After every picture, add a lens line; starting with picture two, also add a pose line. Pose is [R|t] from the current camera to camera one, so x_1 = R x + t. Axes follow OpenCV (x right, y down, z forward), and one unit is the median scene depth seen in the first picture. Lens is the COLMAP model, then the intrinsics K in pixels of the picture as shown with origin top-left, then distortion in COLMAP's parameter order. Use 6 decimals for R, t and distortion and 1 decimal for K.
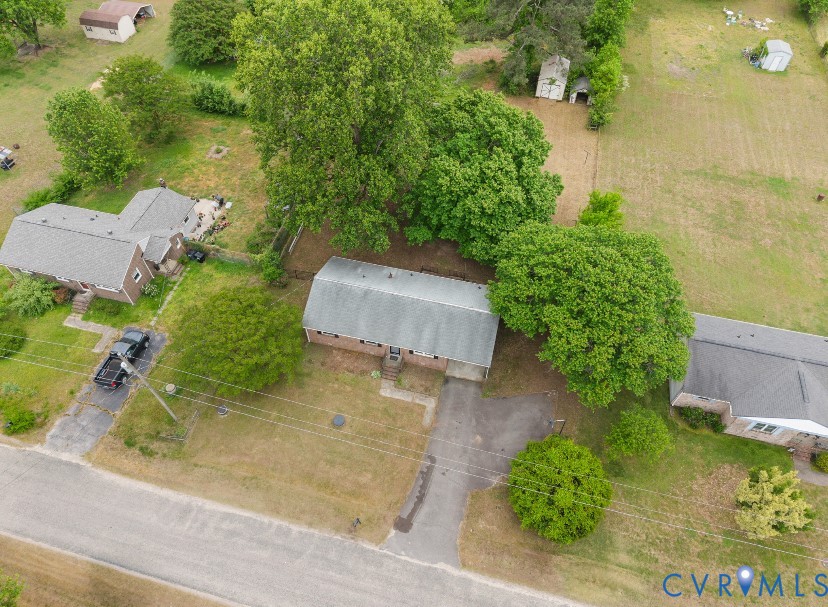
lens RADIAL K [[552.7, 0, 414.8], [0, 552.7, 304.8], [0, 0, 1]] dist [-0.003205, -0.002243]
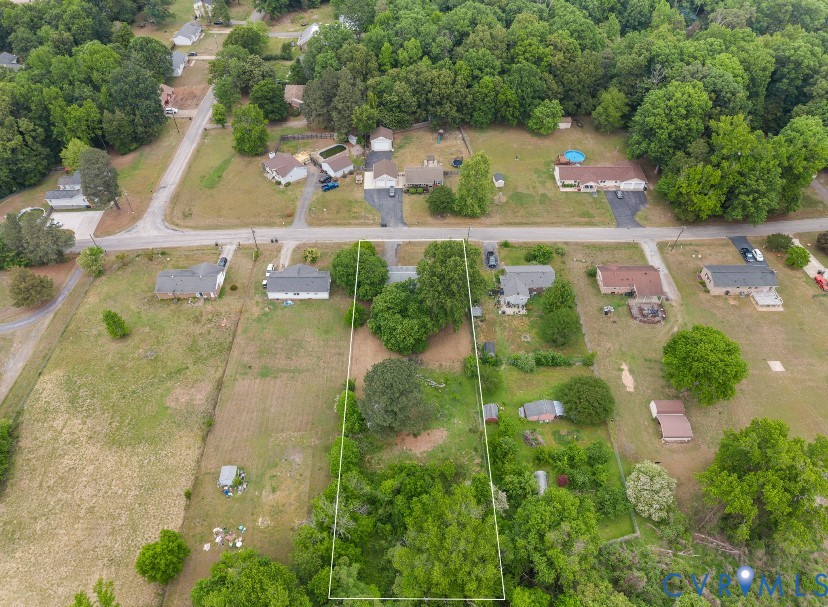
lens RADIAL K [[552.7, 0, 417.2], [0, 552.7, 303.5], [0, 0, 1]] dist [-0.003205, -0.002243]
pose [[-0.965269, 0.182054, -0.187385, 0.625884], [-0.214607, -0.143471, 0.966105, -3.292174], [0.148998, 0.972765, 0.177558, 0.635373]]
